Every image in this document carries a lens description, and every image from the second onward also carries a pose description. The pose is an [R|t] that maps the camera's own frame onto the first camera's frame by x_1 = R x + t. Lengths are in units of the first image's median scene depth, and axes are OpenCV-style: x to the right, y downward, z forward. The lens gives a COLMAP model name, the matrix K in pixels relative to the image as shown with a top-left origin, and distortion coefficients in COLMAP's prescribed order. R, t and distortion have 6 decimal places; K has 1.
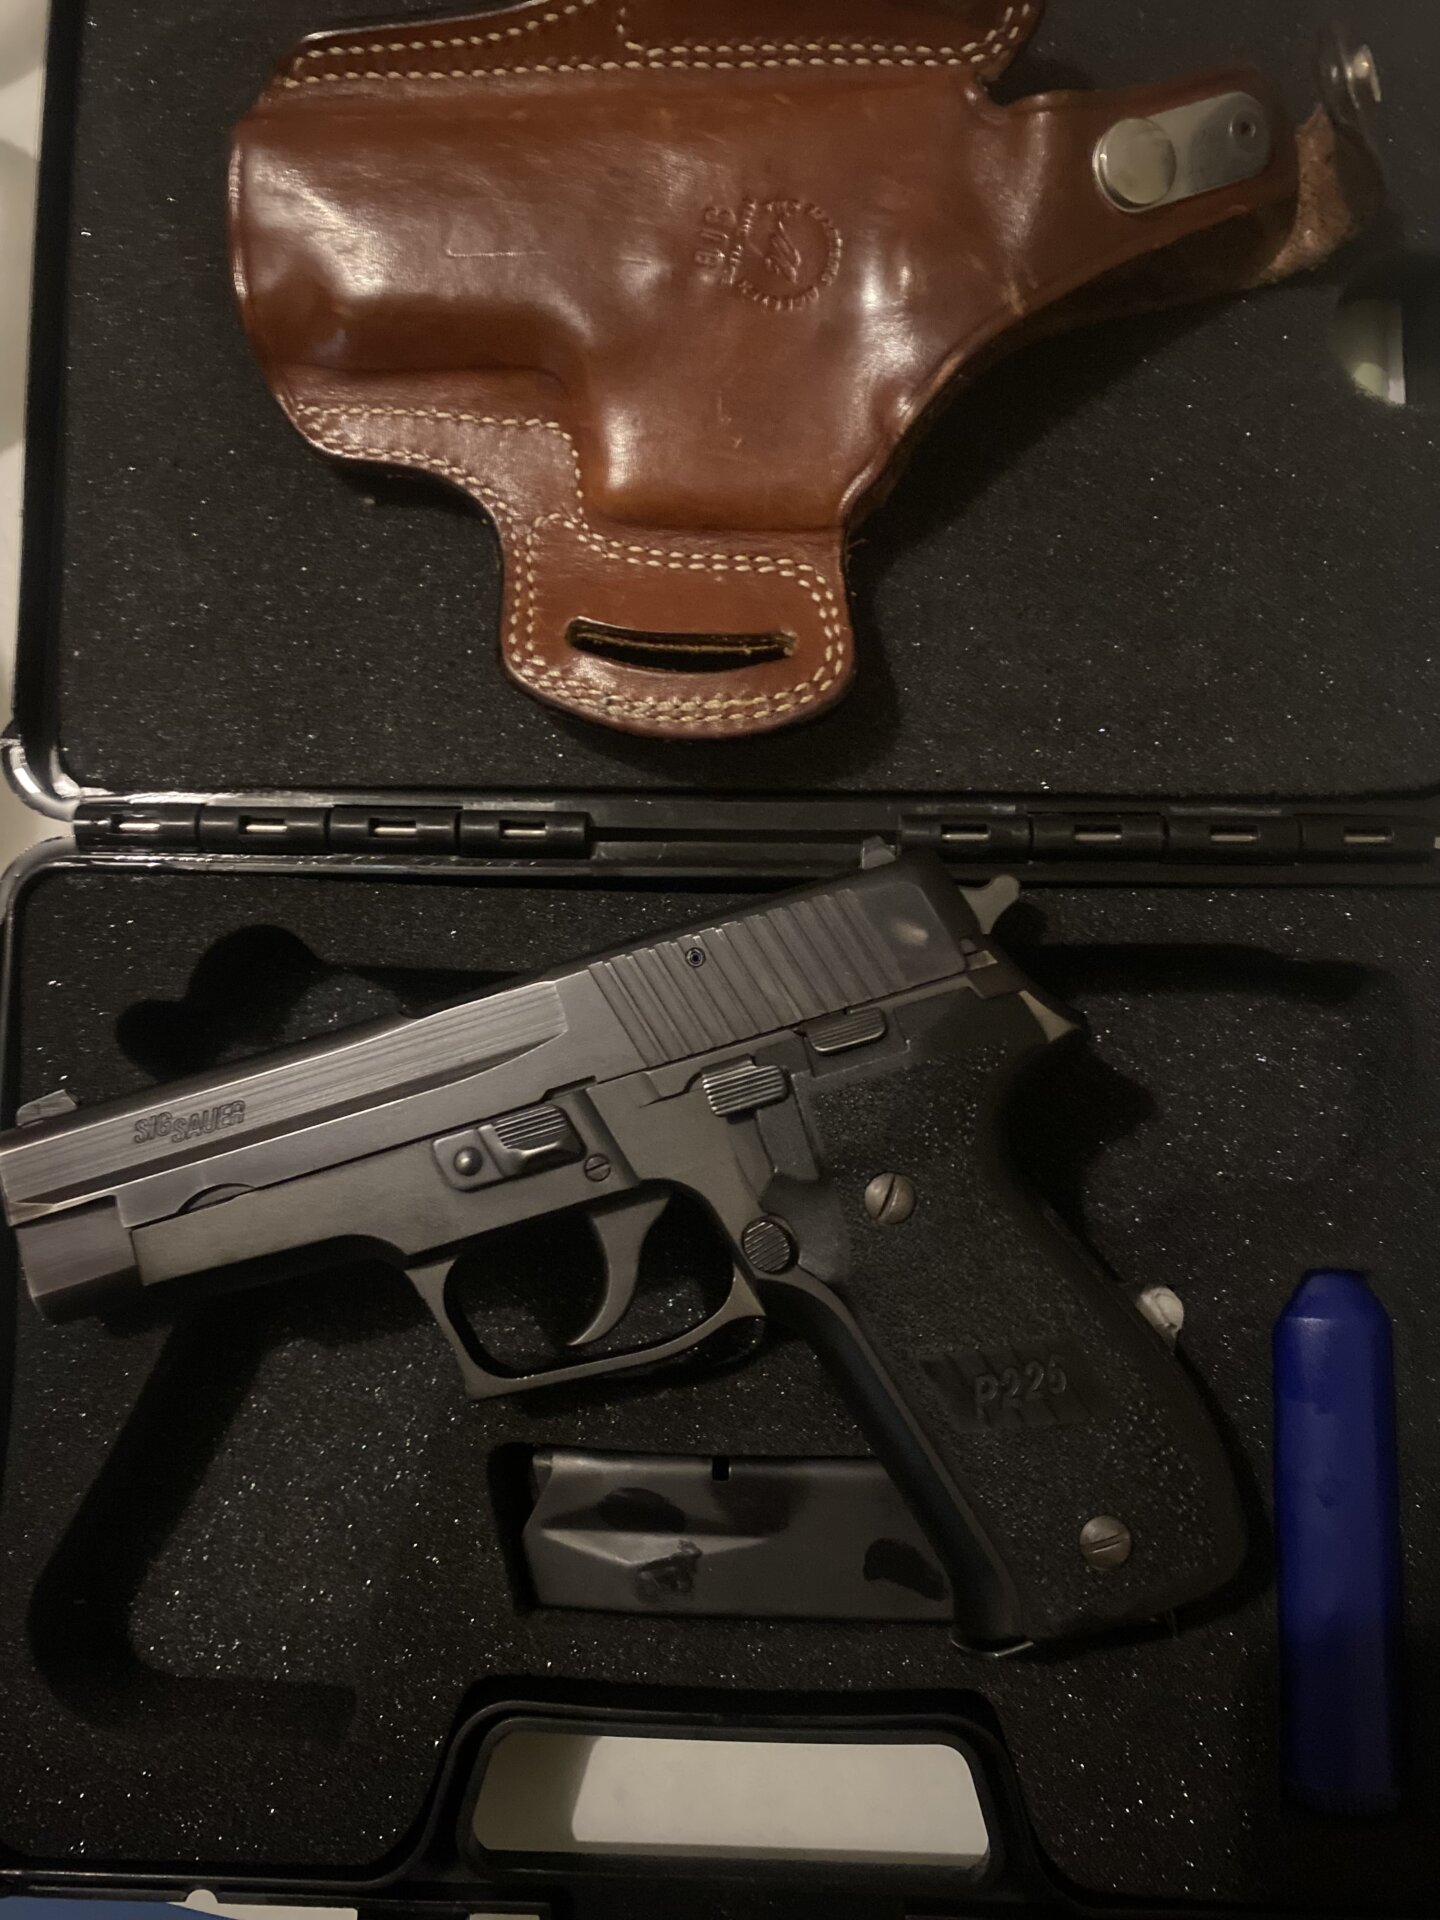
lens RADIAL K [[1523.9, 0, 720.0], [0, 1523.9, 960.0], [0, 0, 1]] dist [0.034661, -0.089223]
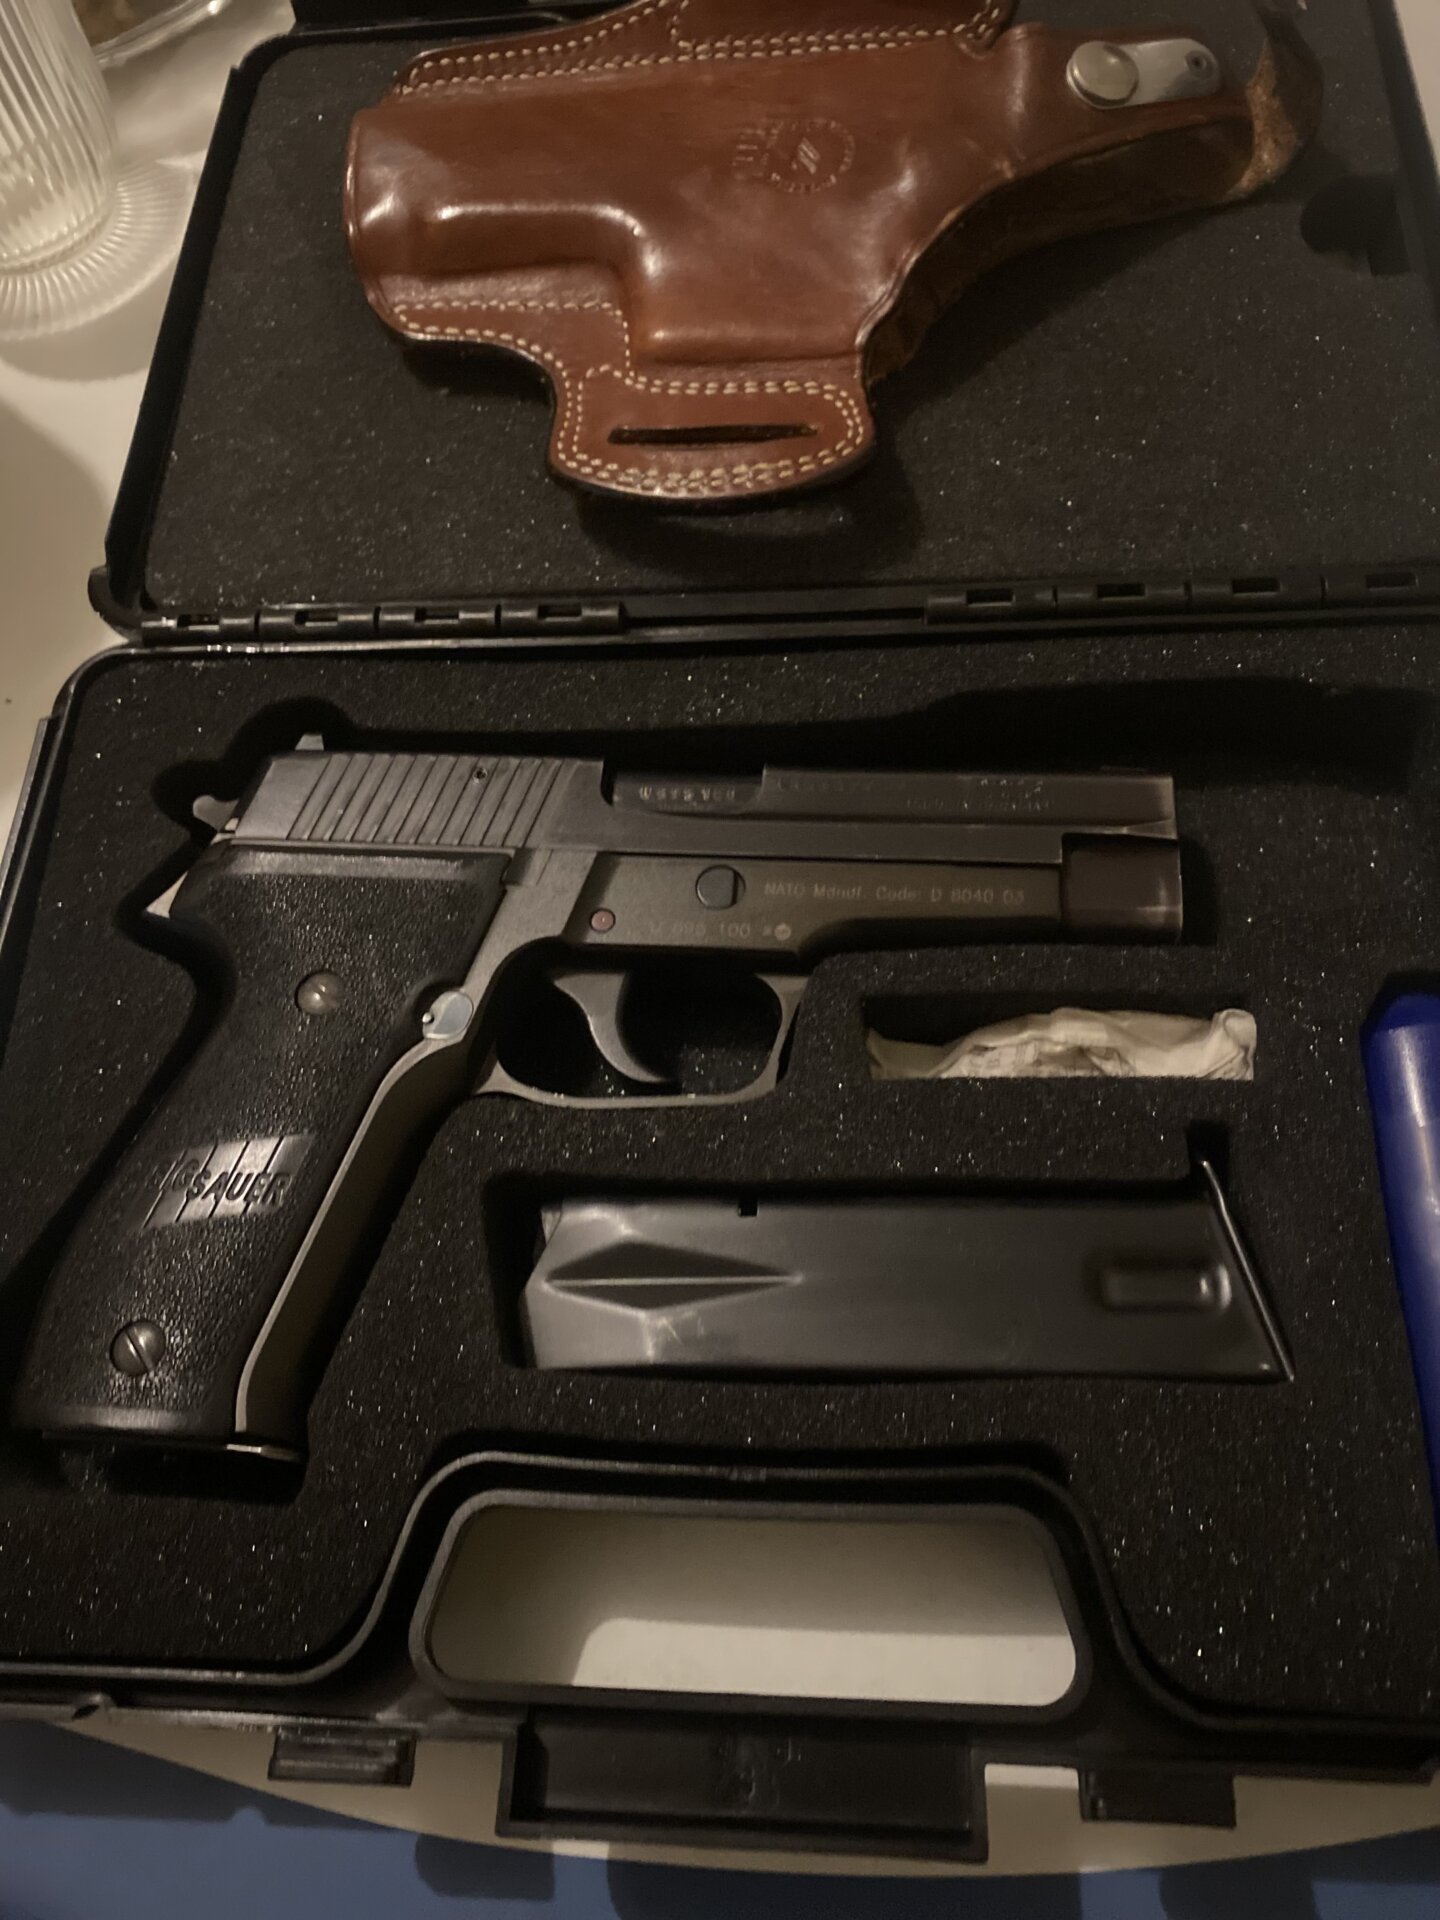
lens RADIAL K [[1523.9, 0, 720.0], [0, 1523.9, 960.0], [0, 0, 1]] dist [0.034661, -0.089223]
pose [[0.997689, -0.006821, -0.067604, 0.049471], [-0.018270, 0.931378, -0.363595, 0.527550], [0.065445, 0.363990, 0.929101, 0.129009]]
